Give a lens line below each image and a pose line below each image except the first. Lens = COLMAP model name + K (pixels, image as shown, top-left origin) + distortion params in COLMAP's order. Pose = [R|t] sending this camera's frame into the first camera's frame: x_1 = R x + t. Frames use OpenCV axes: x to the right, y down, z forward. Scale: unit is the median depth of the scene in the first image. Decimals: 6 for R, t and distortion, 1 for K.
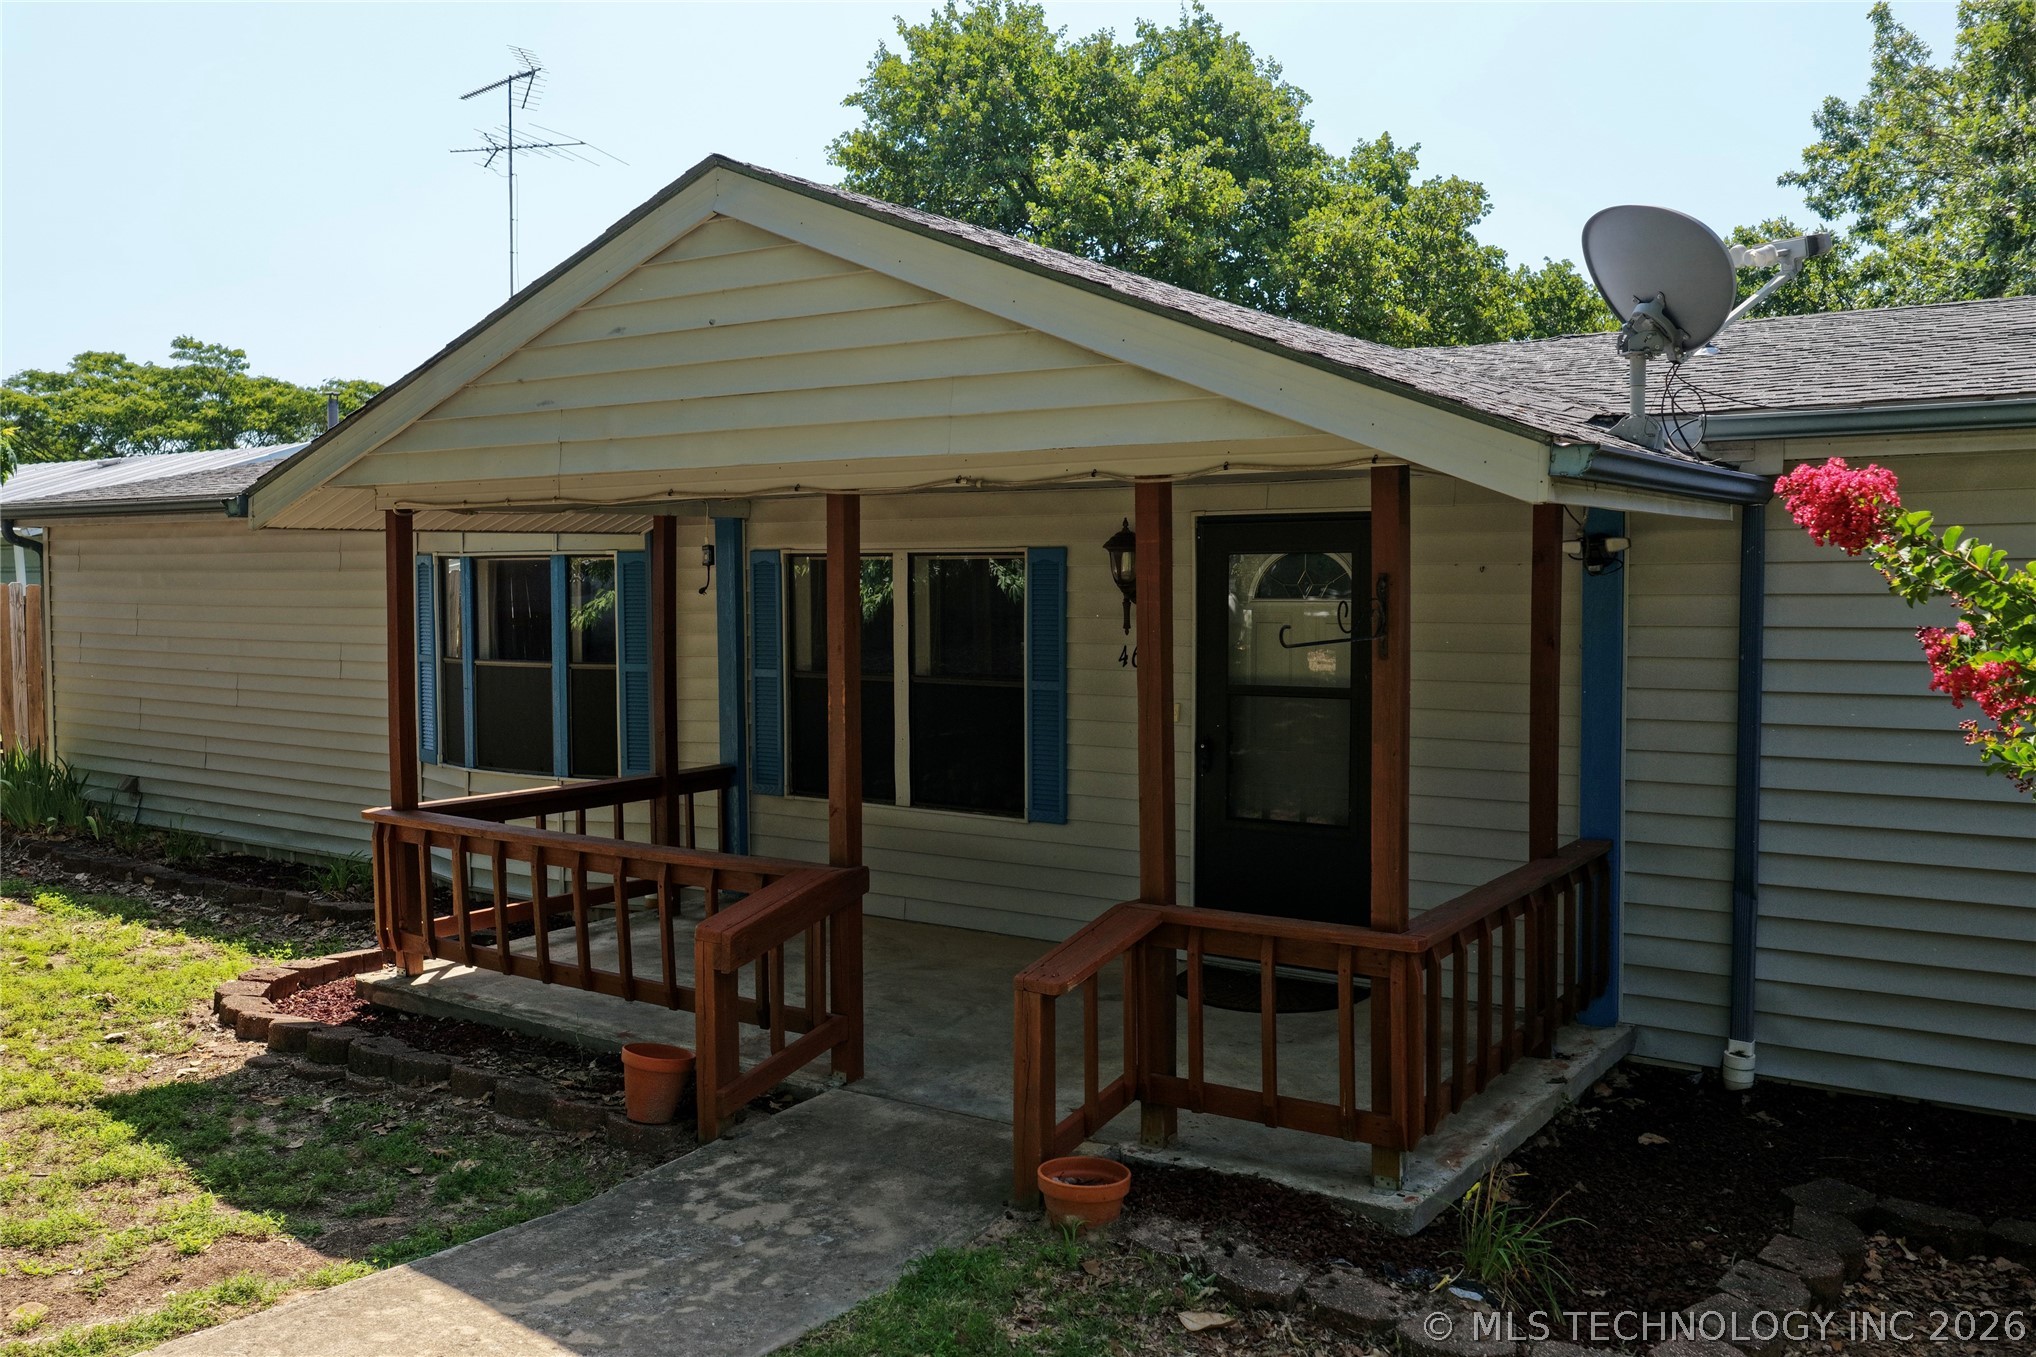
lens RADIAL K [[1704.8, 0, 1018.0], [0, 1704.8, 678.5], [0, 0, 1]] dist [-0.005215, -0.001258]
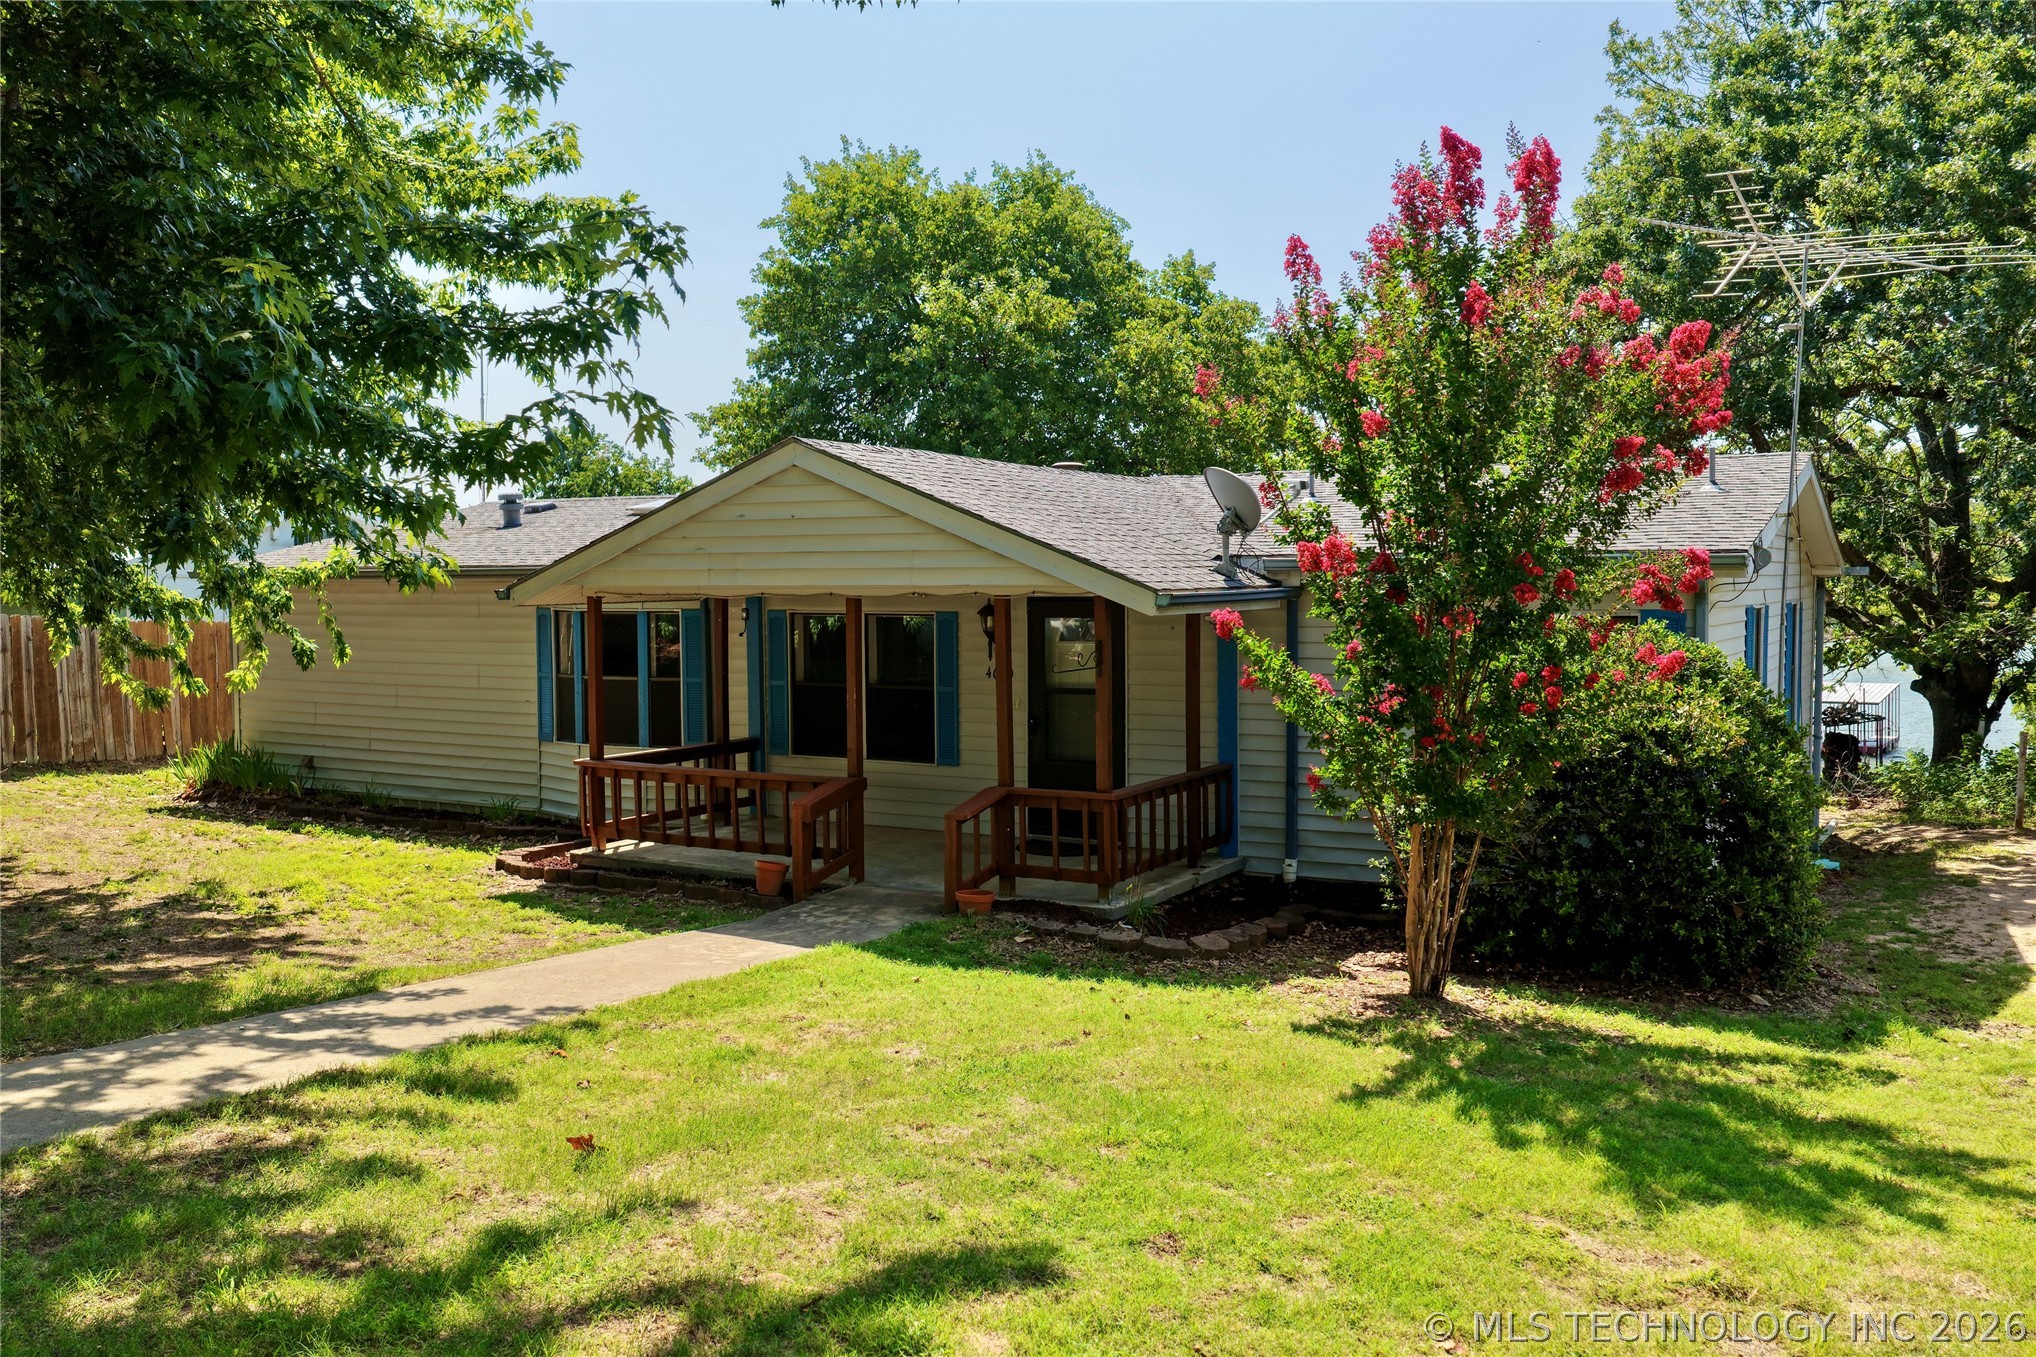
lens RADIAL K [[1704.8, 0, 1018.0], [0, 1704.8, 678.5], [0, 0, 1]] dist [-0.005215, -0.001258]
pose [[0.996643, -0.007115, 0.081559, -0.021614], [0.007264, 0.999972, -0.001532, -0.001398], [-0.081546, 0.002119, 0.996667, -0.318900]]
